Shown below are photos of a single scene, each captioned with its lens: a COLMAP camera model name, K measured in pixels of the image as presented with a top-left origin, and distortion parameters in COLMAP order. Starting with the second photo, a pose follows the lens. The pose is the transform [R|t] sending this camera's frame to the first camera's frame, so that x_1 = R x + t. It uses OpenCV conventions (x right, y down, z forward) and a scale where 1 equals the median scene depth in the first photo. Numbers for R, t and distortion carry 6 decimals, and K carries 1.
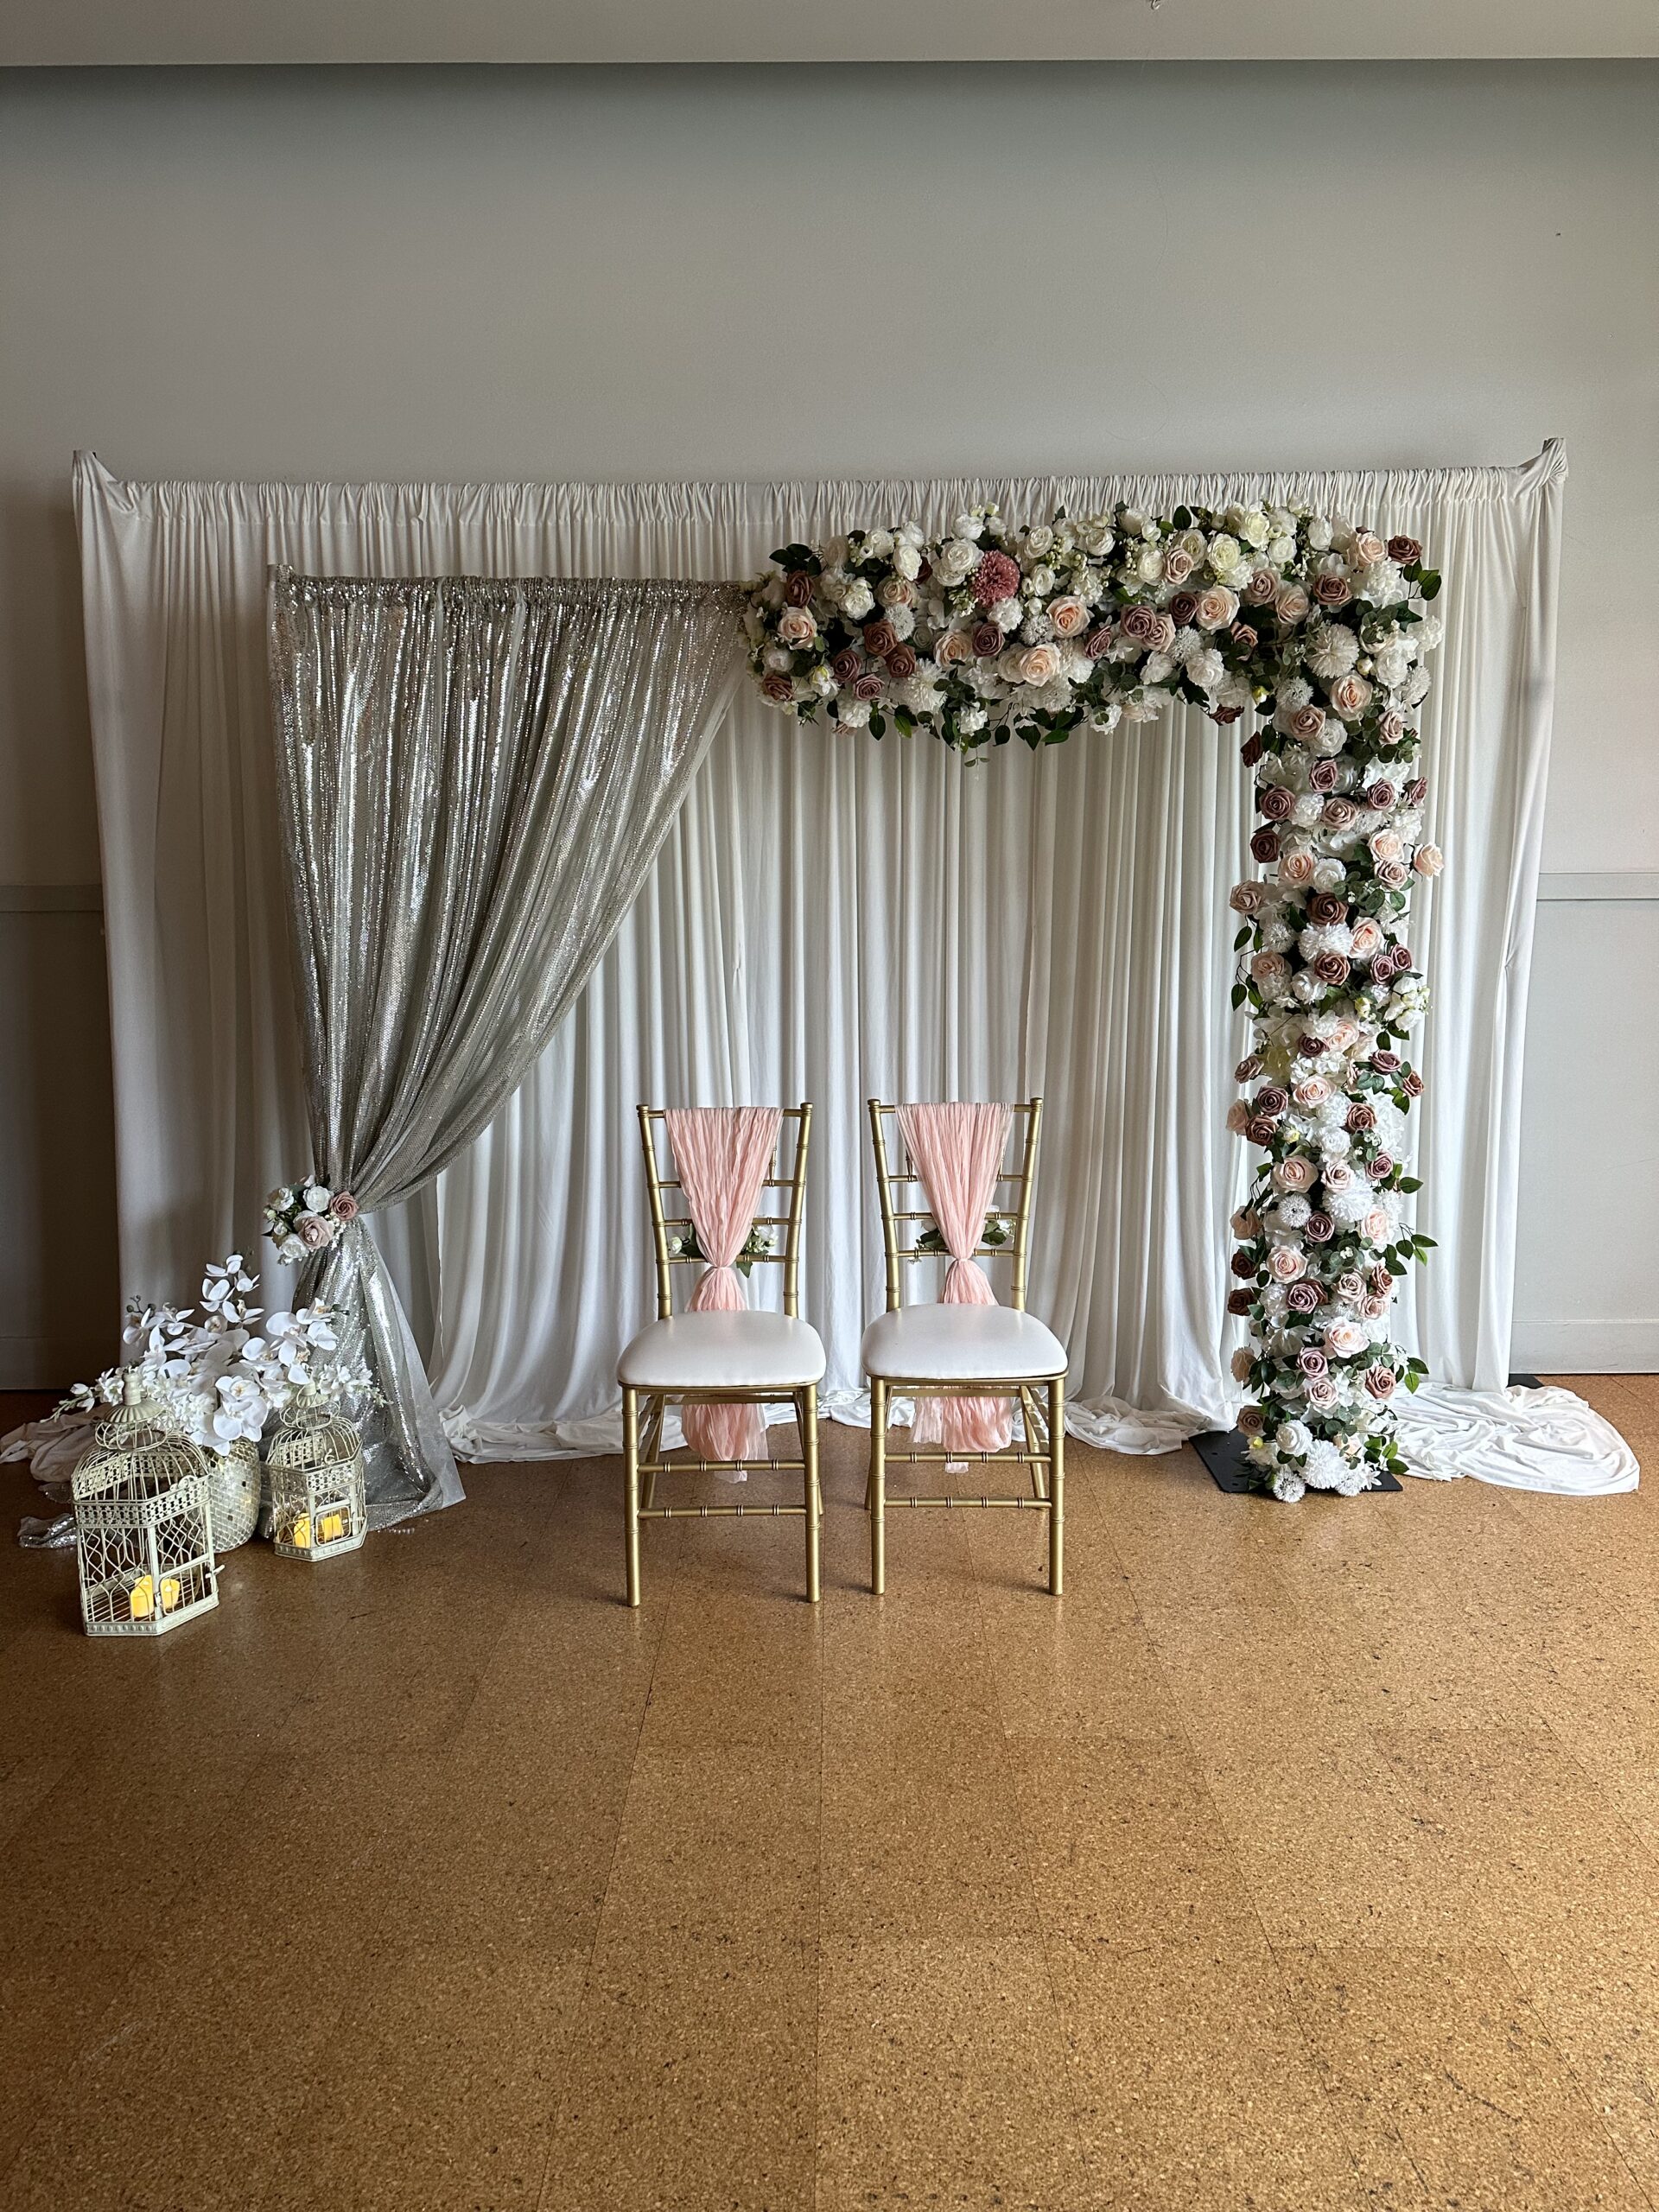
lens RADIAL K [[1515.7, 0, 815.7], [0, 1515.7, 1115.2], [0, 0, 1]] dist [0.050214, -0.000845]
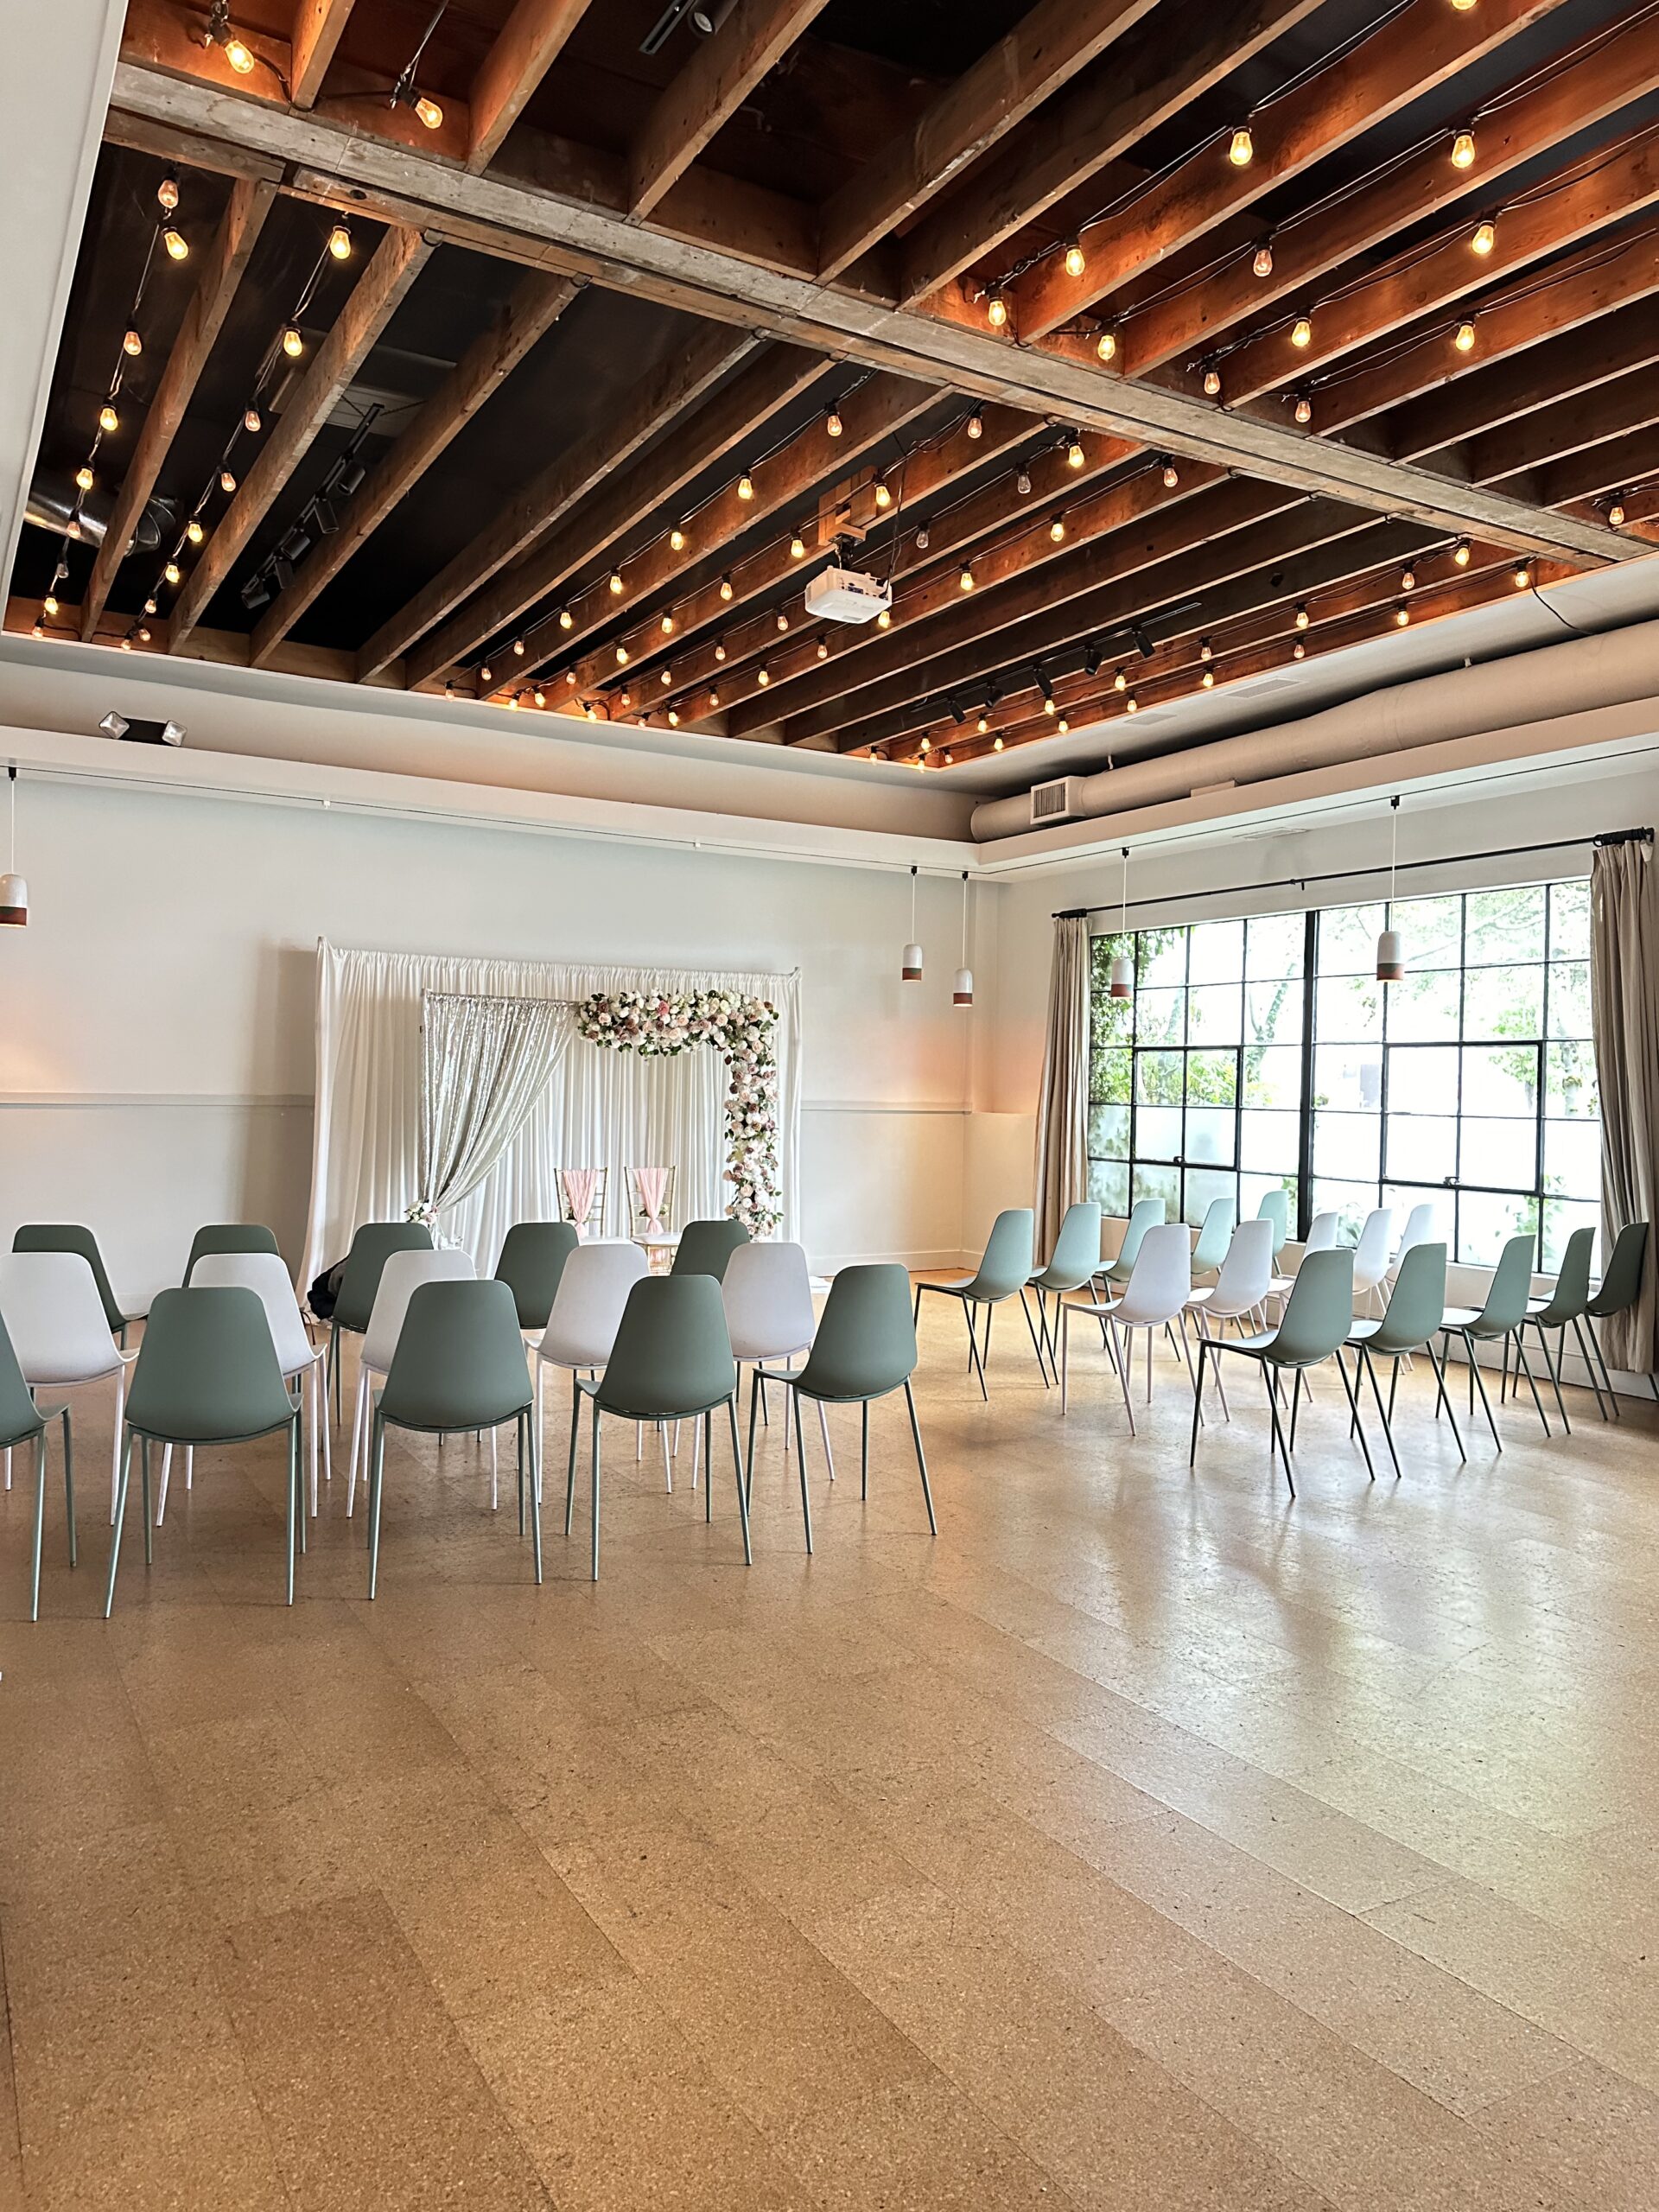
lens RADIAL K [[1515.7, 0, 828.0], [0, 1515.7, 1101.9], [0, 0, 1]] dist [0.050214, -0.000845]
pose [[0.864081, 0.017158, 0.503060, -1.179203], [0.065481, 0.987095, -0.146139, 0.341937], [-0.499076, 0.159217, 0.851806, -1.882880]]
